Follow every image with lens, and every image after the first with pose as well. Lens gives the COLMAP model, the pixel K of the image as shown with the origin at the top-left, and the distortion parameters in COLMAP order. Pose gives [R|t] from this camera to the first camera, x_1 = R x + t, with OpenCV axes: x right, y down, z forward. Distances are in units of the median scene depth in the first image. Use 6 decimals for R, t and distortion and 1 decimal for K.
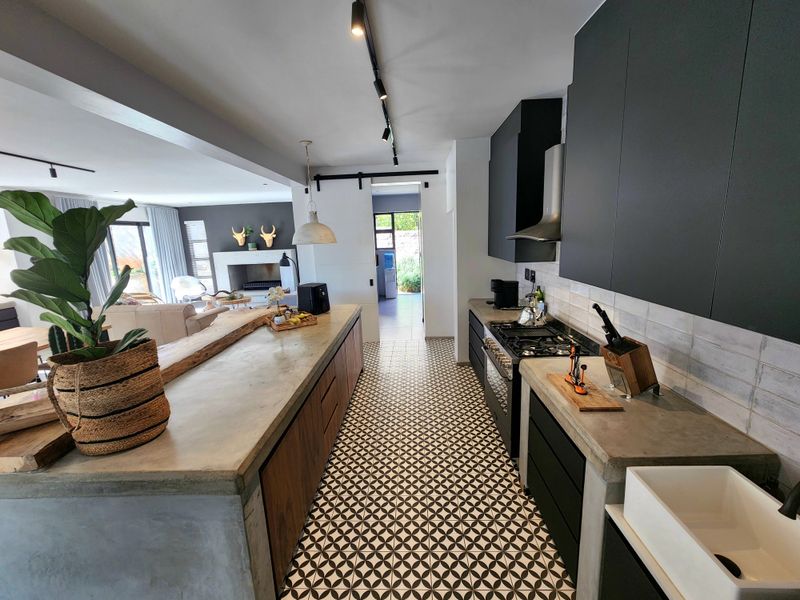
lens RADIAL K [[326.7, 0, 400.0], [0, 326.7, 300.0], [0, 0, 1]] dist [0.000559, 0.000033]
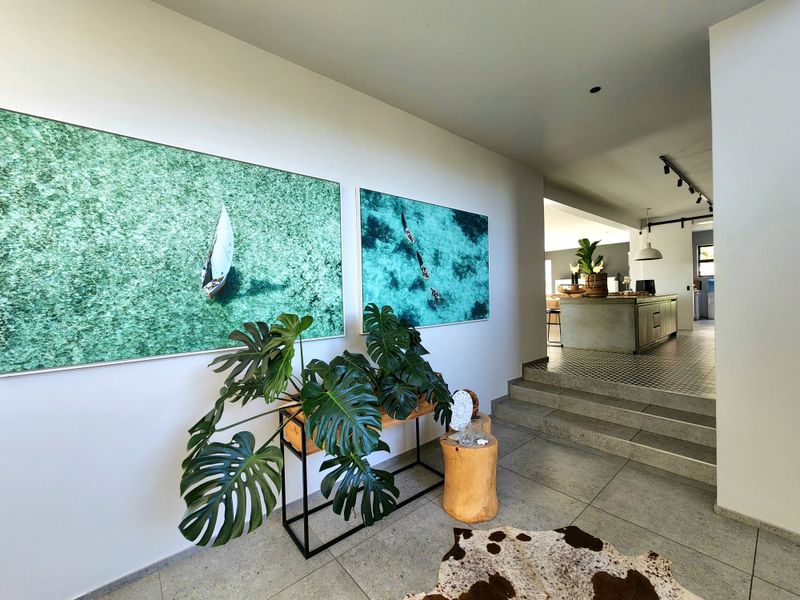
lens RADIAL K [[326.7, 0, 400.0], [0, 326.7, 300.0], [0, 0, 1]] dist [0.000559, 0.000033]
pose [[0.669791, 0.032475, -0.741839, 0.146224], [-0.143070, 0.985968, -0.086012, 0.333065], [0.728636, 0.163745, 0.665039, -0.980845]]
